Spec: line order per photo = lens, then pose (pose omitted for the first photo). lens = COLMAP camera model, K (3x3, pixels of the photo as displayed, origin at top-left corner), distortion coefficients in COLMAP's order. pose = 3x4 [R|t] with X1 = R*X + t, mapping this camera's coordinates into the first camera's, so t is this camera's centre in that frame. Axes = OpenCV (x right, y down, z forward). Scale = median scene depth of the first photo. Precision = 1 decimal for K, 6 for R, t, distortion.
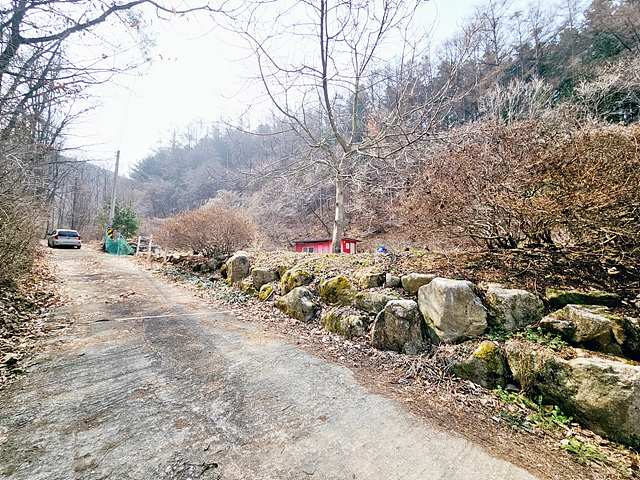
lens RADIAL K [[260.0, 0, 319.9], [0, 260.0, 239.5], [0, 0, 1]] dist [-0.006216, 0.001944]
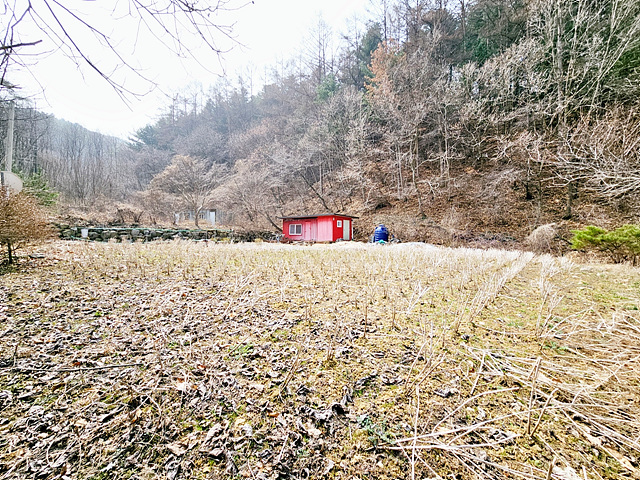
lens RADIAL K [[260.0, 0, 319.9], [0, 260.0, 239.5], [0, 0, 1]] dist [-0.006216, 0.001944]
pose [[0.995323, 0.008569, -0.096224, 0.101844], [0.001628, 0.994429, 0.105395, -0.009566], [0.096591, -0.105059, 0.989764, 0.156638]]
